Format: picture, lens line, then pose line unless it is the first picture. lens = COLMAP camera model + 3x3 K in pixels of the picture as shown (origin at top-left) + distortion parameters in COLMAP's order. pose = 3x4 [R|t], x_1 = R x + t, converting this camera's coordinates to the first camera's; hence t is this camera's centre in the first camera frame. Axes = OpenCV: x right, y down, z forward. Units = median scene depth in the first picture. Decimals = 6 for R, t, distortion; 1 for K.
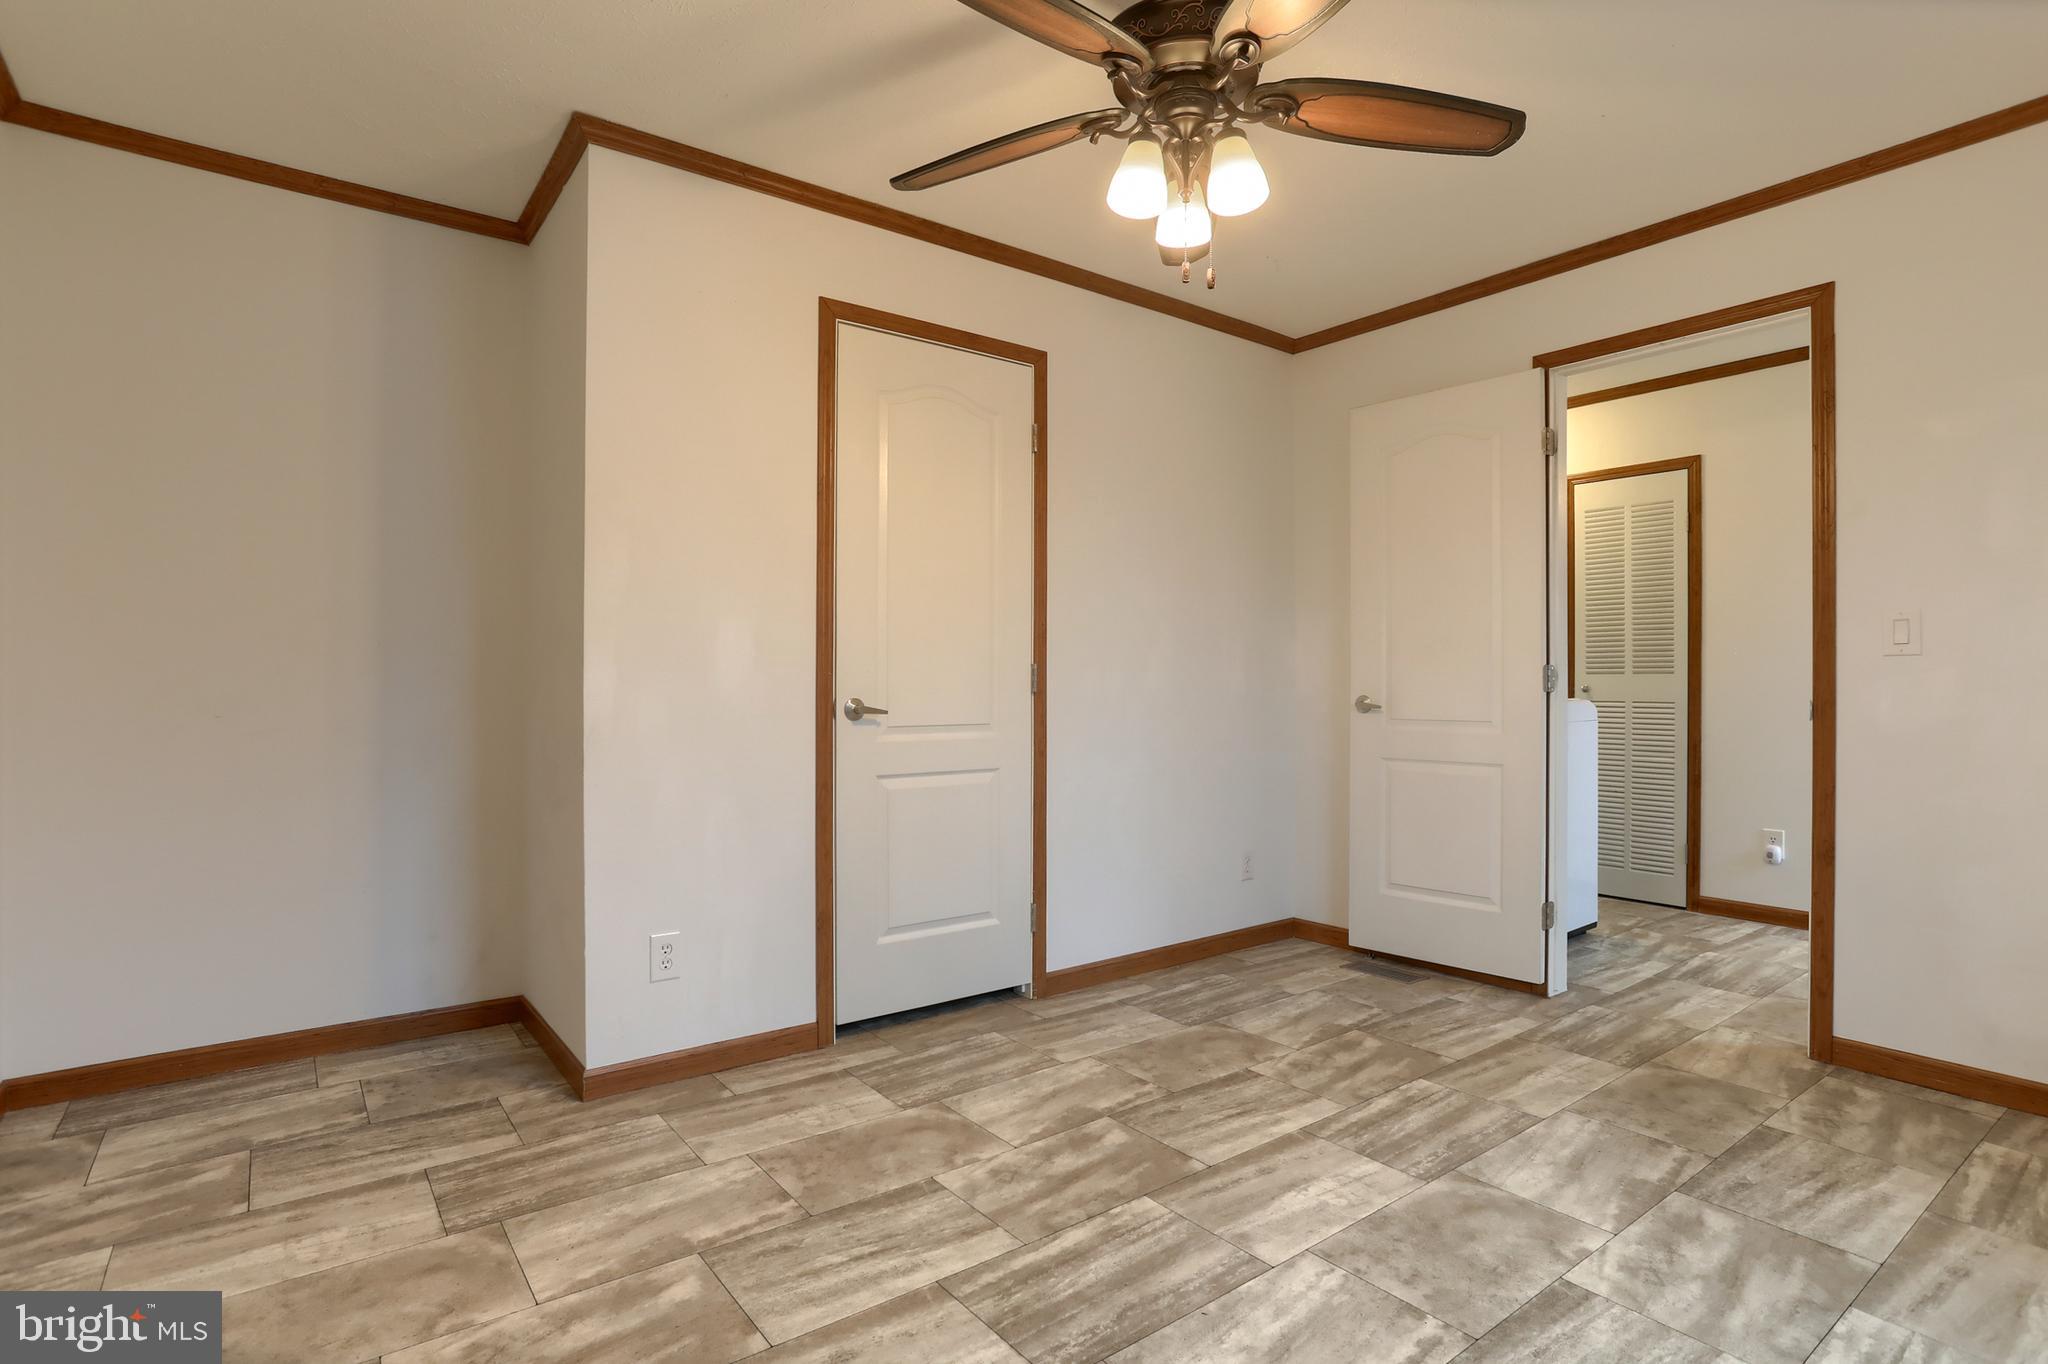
lens RADIAL K [[1046.2, 0, 1013.8], [0, 1046.2, 686.9], [0, 0, 1]] dist [-0.043978, 0.016926]
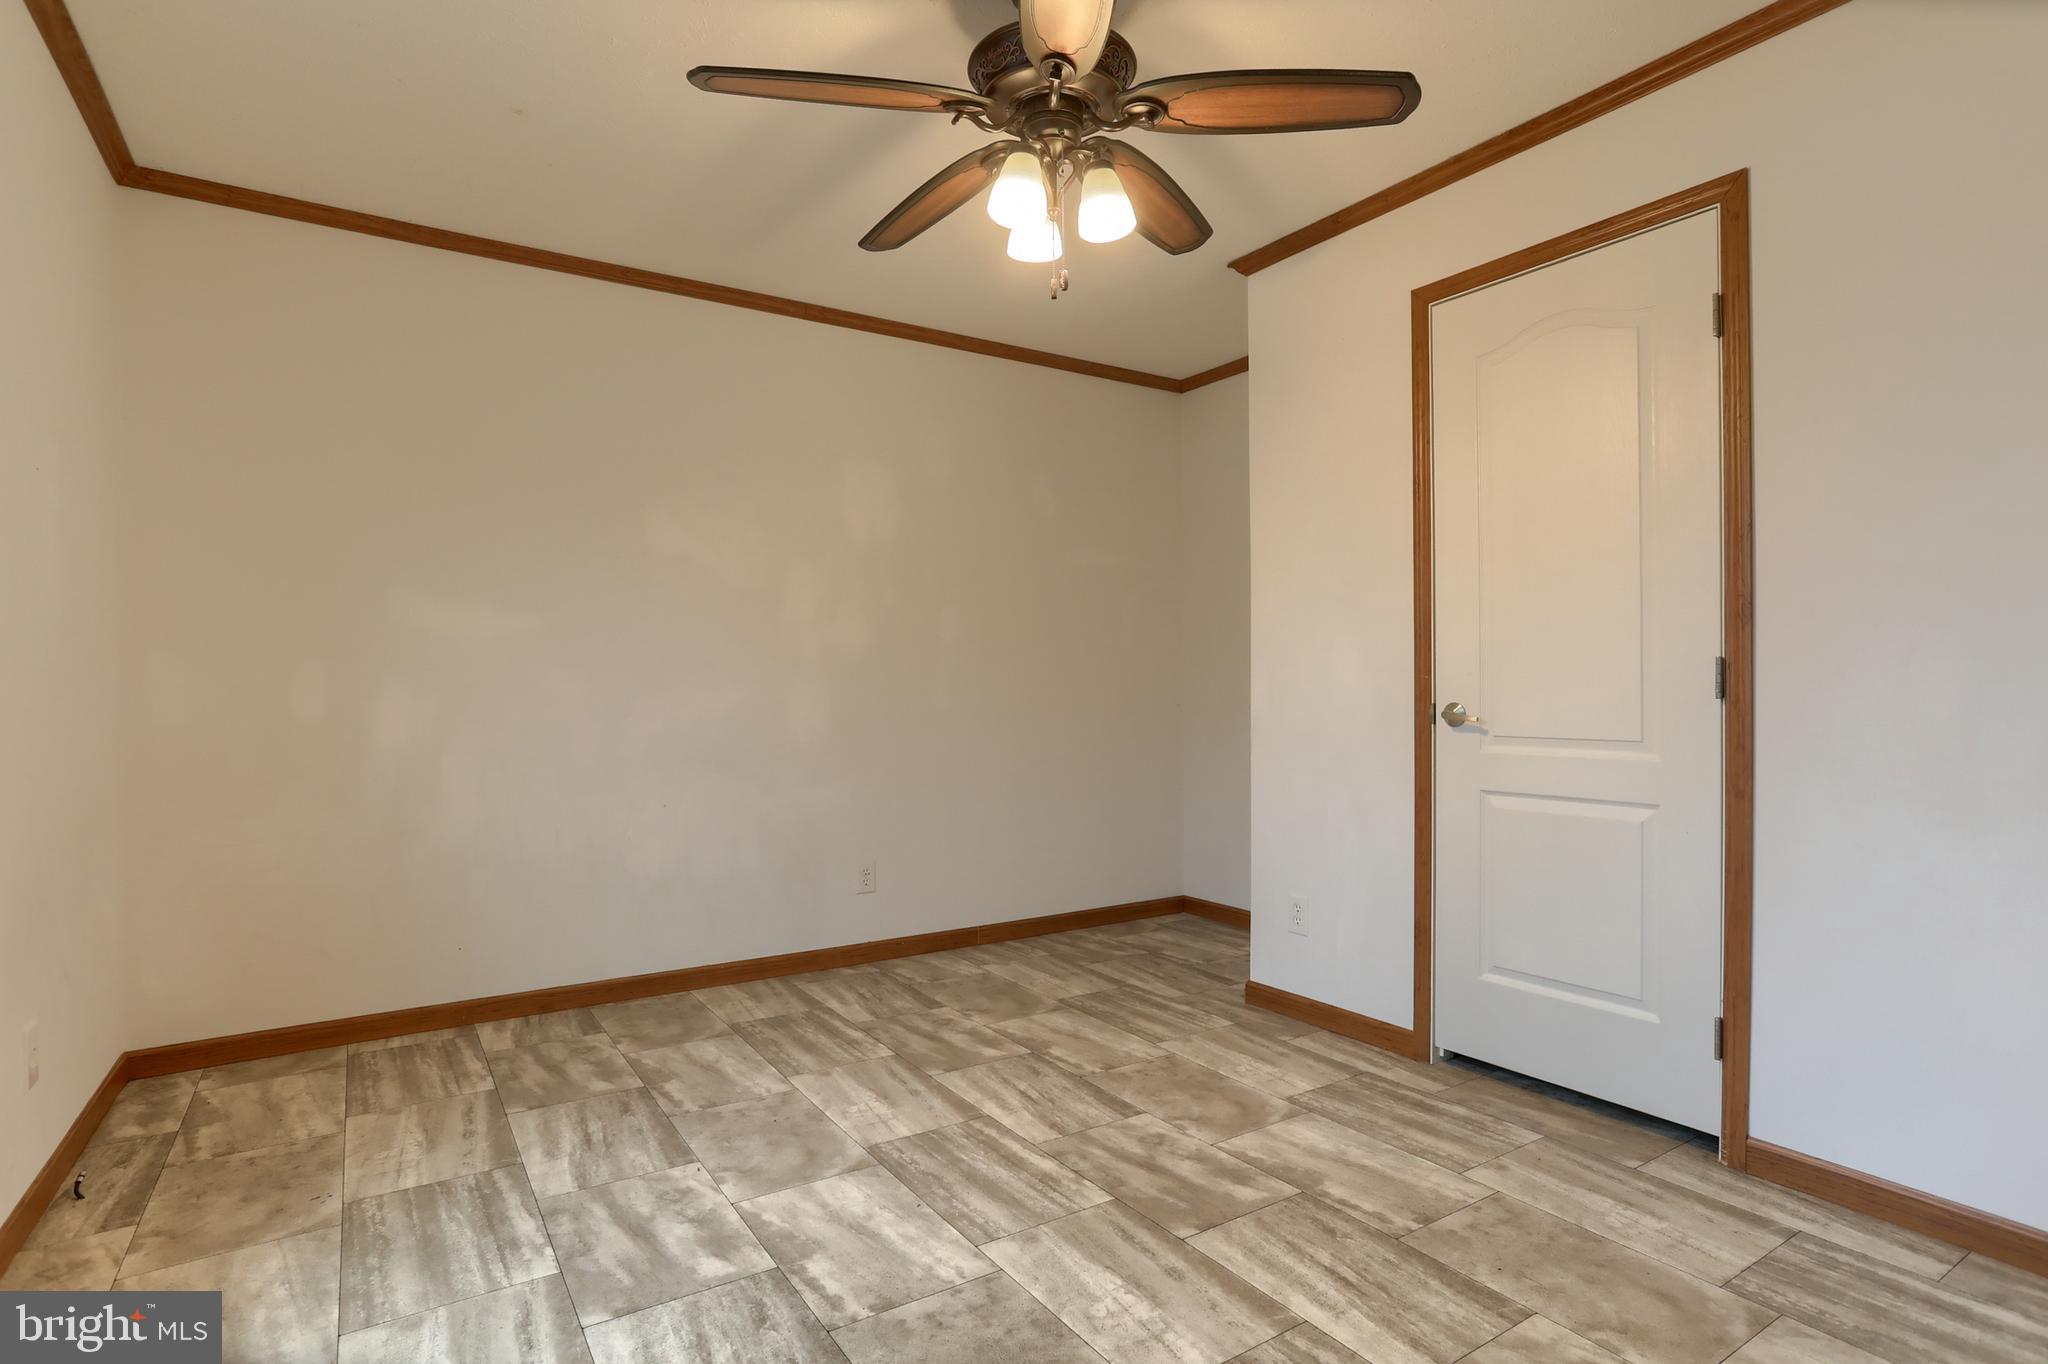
lens RADIAL K [[1046.2, 0, 1018.9], [0, 1046.2, 675.8], [0, 0, 1]] dist [-0.043978, 0.016926]
pose [[-0.077655, -0.011675, -0.996912, 0.940713], [-0.002026, 0.999931, -0.011553, 0.000277], [0.996978, 0.001123, -0.077673, 0.817462]]
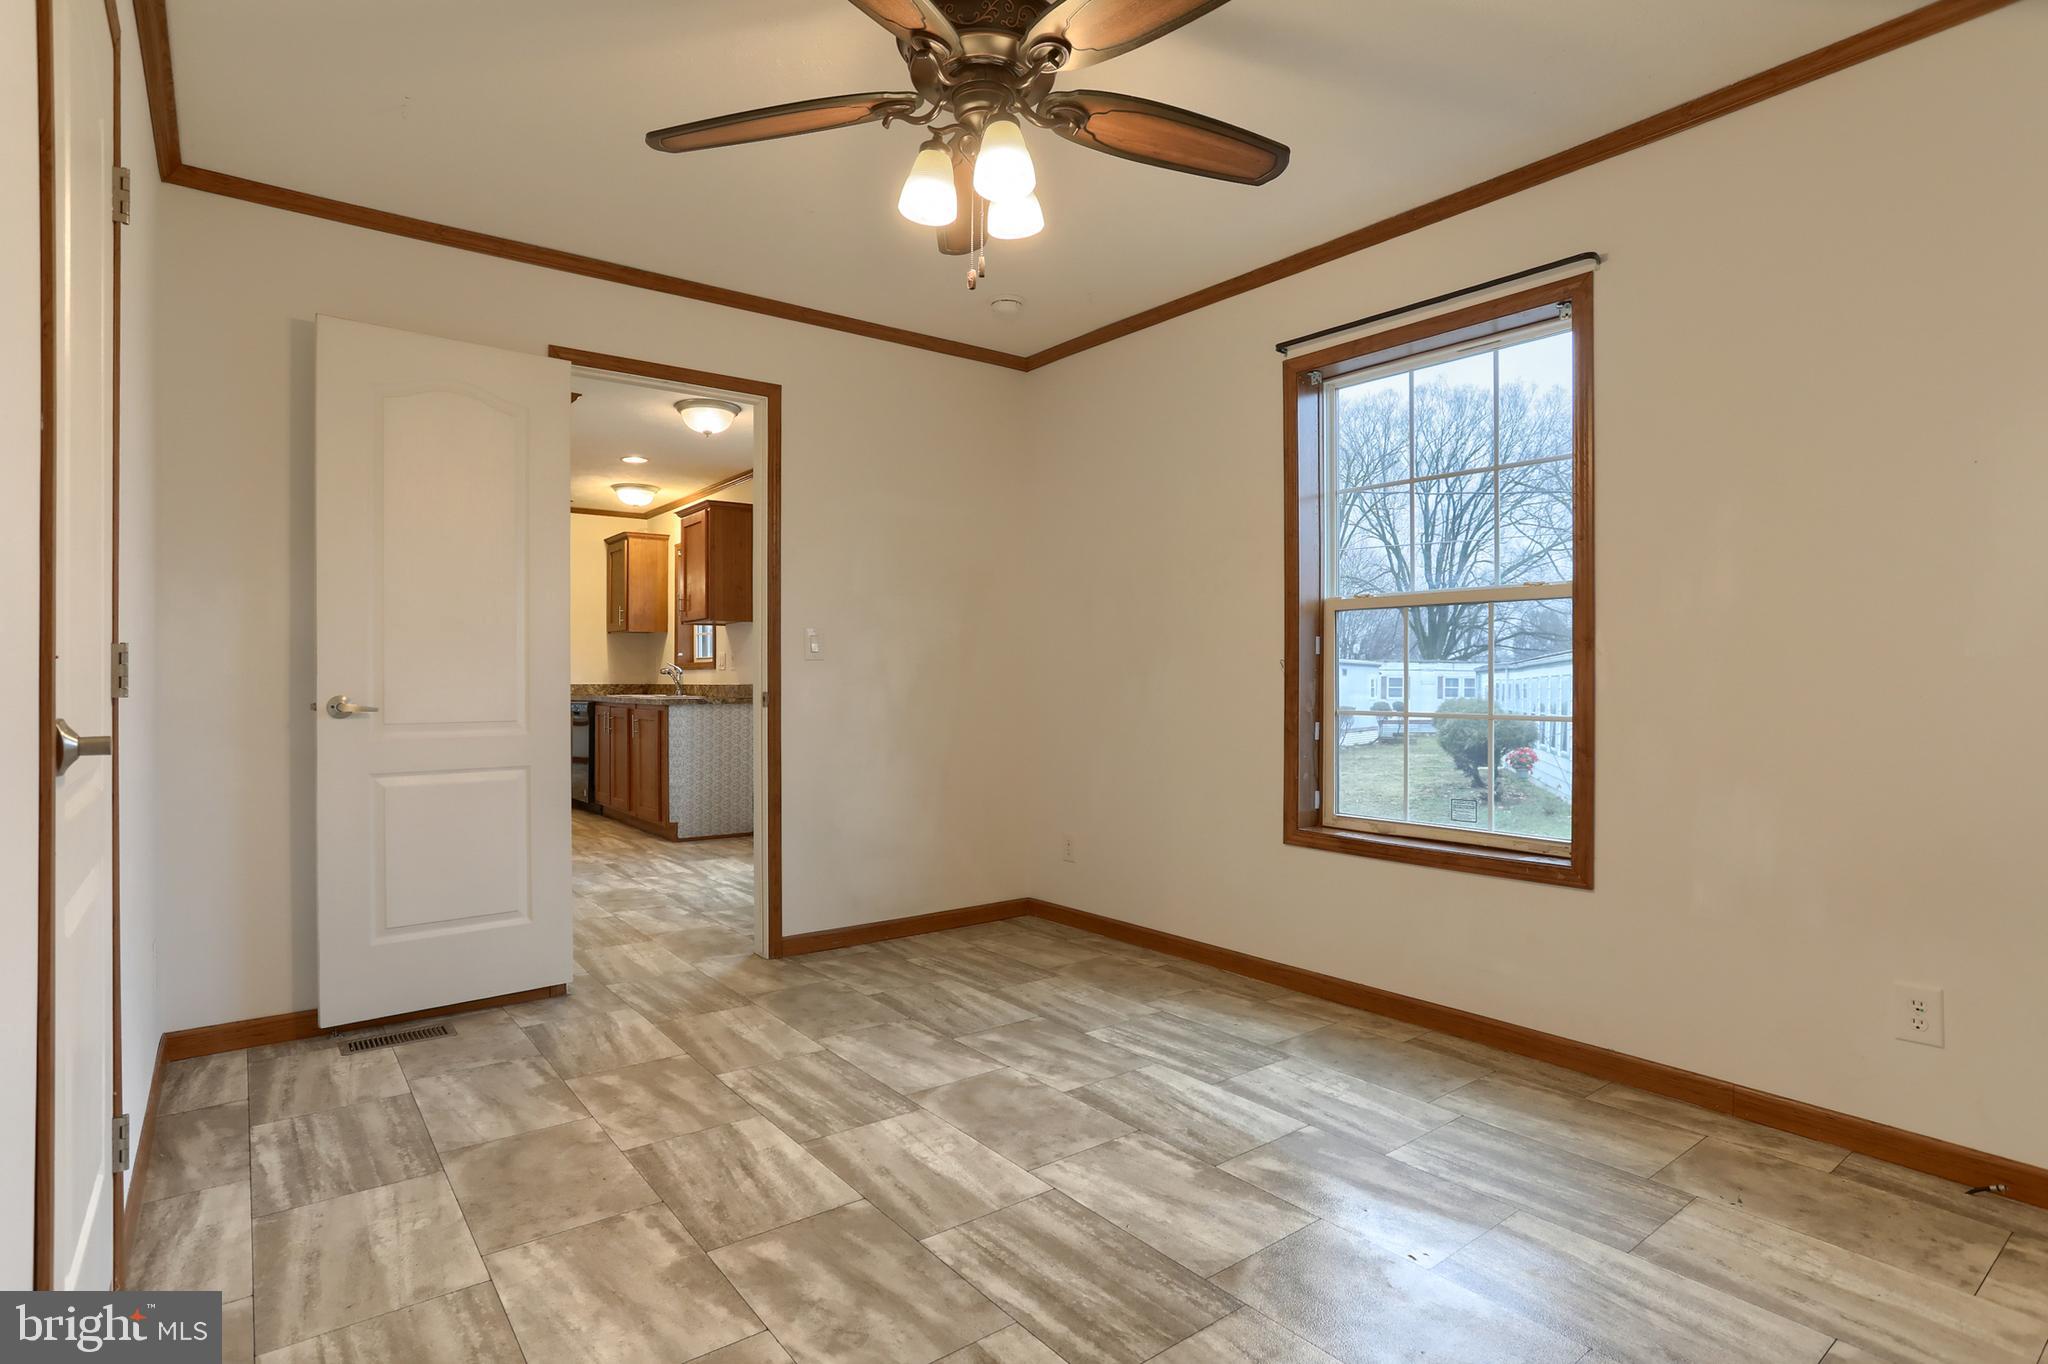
lens RADIAL K [[1046.2, 0, 1037.6], [0, 1046.2, 671.7], [0, 0, 1]] dist [-0.043978, 0.016926]
pose [[-0.023703, 0.002805, 0.999715, -0.655447], [0.006019, 0.999978, -0.002663, -0.006366], [-0.999701, 0.005955, -0.023719, 0.759263]]
